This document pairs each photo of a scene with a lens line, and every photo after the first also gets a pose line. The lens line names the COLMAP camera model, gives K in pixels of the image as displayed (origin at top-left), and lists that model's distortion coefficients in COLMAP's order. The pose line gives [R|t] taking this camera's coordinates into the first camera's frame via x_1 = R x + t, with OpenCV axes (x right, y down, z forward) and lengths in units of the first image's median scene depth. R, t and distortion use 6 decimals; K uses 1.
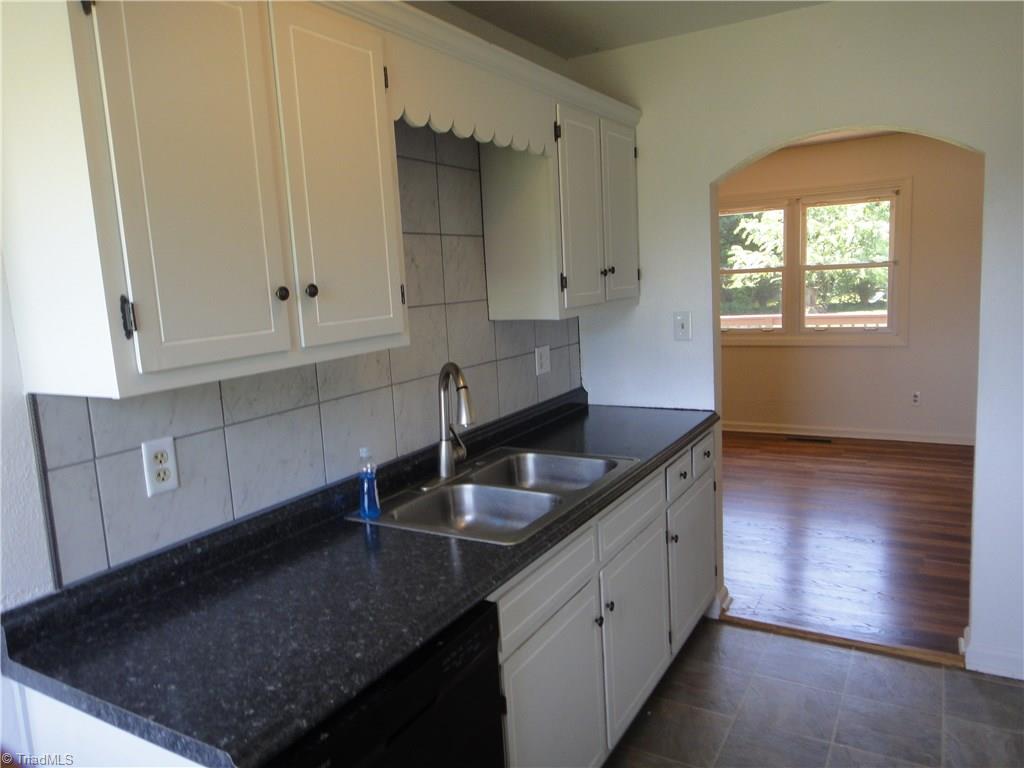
lens RADIAL K [[732.2, 0, 511.1], [0, 732.2, 376.9], [0, 0, 1]] dist [0.004144, -0.002000]
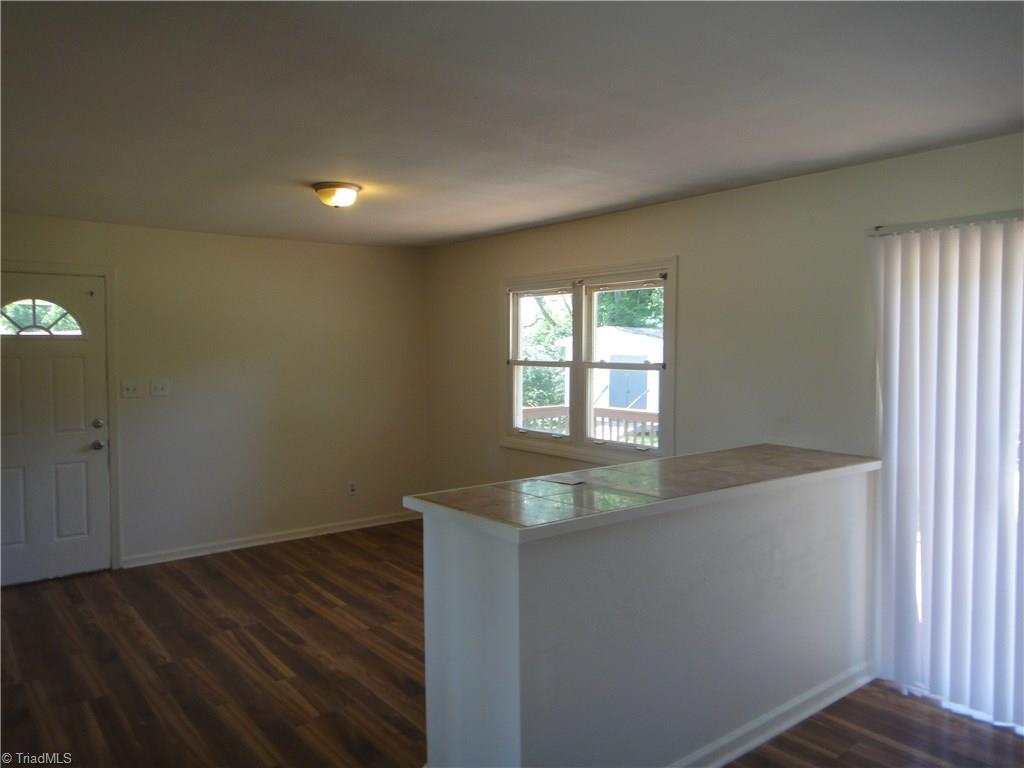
lens RADIAL K [[732.2, 0, 511.1], [0, 732.2, 376.9], [0, 0, 1]] dist [0.004144, -0.002000]
pose [[0.930168, 0.077673, -0.358822, 0.622031], [-0.110013, 0.991422, -0.070573, -0.069222], [0.350263, 0.105120, 0.930734, 0.219657]]
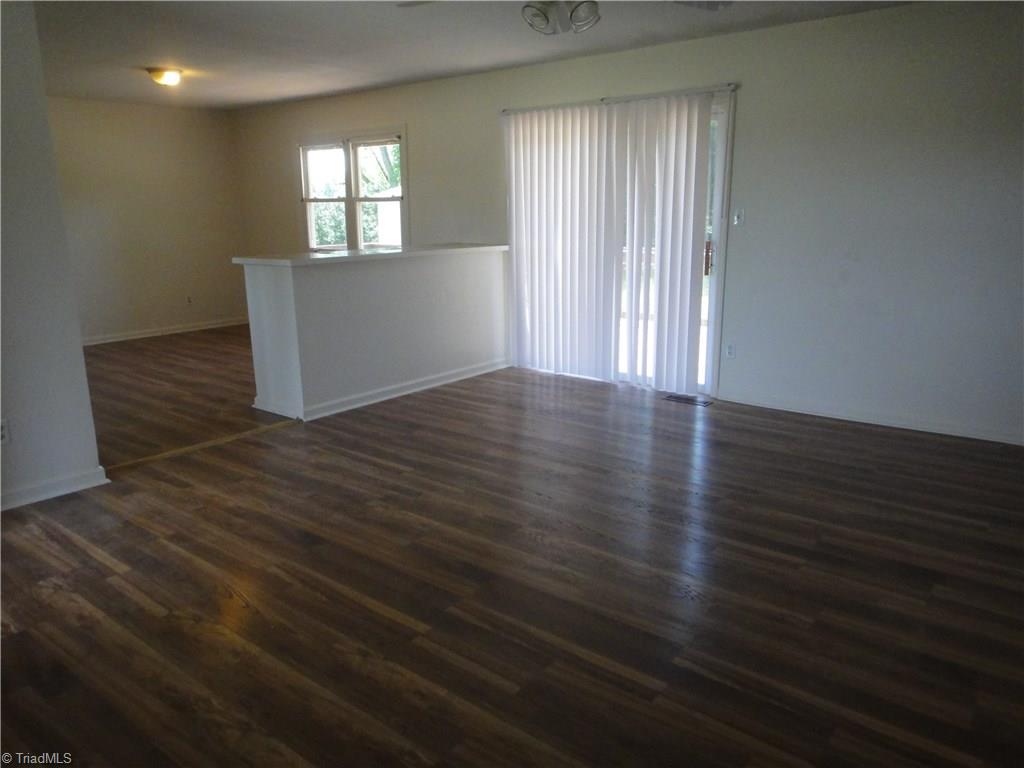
lens RADIAL K [[732.2, 0, 511.1], [0, 732.2, 376.9], [0, 0, 1]] dist [0.004144, -0.002000]
pose [[0.988819, 0.085043, -0.122492, 0.828192], [-0.073982, 0.992989, 0.092193, 0.009059], [0.129474, -0.082100, 0.988178, -0.163121]]
